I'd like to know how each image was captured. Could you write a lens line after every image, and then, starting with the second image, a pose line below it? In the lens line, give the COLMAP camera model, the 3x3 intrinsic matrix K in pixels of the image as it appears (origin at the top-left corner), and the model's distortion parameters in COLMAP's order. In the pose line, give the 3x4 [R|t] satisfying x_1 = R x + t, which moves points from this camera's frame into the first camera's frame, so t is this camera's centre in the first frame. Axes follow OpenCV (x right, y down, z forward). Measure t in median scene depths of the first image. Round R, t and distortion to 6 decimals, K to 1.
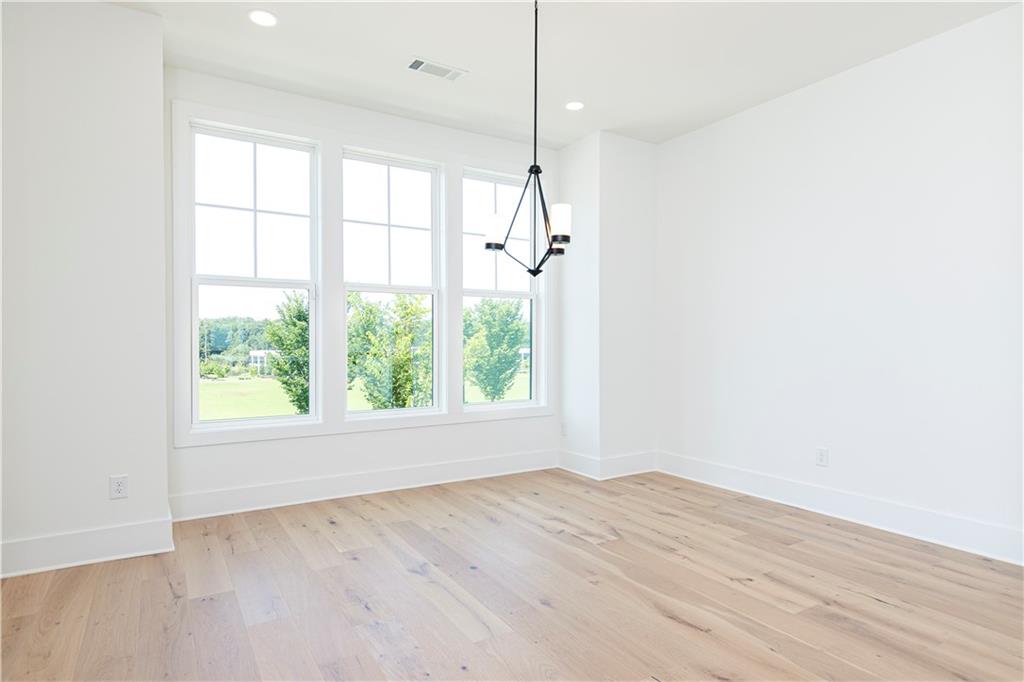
lens RADIAL K [[575.8, 0, 512.7], [0, 575.8, 341.4], [0, 0, 1]] dist [-0.024649, -0.000831]
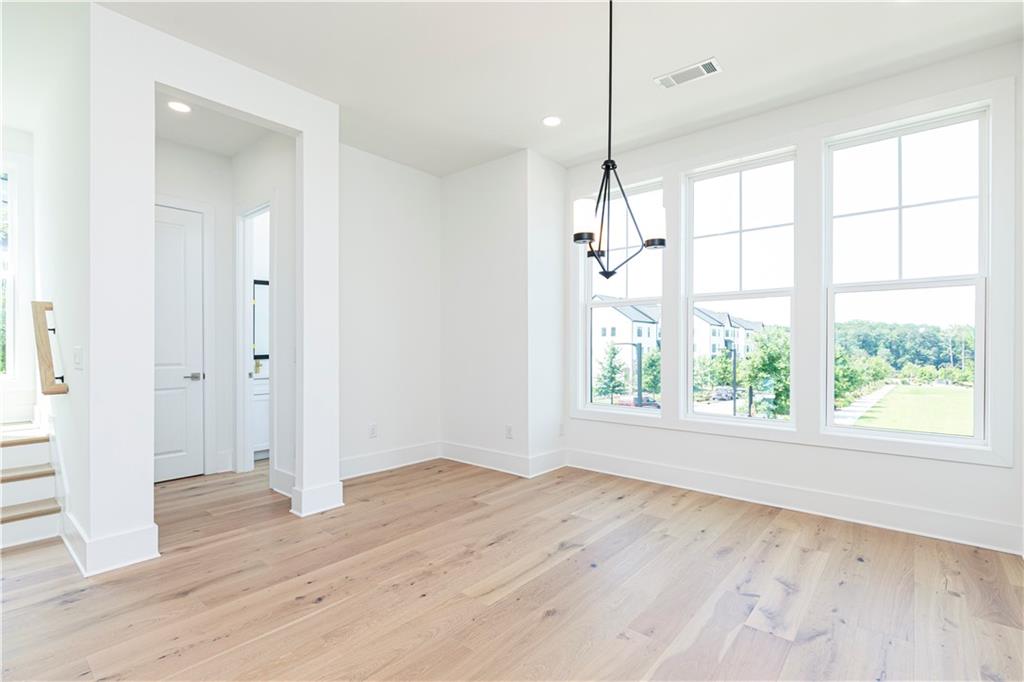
lens RADIAL K [[482.1, 0, 510.5], [0, 482.1, 339.7], [0, 0, 1]] dist [-0.007223, -0.001491]
pose [[0.311244, -0.001958, -0.950328, 0.552407], [-0.005632, 0.999977, -0.003905, -0.010795], [0.950313, 0.006568, 0.311225, 0.442906]]
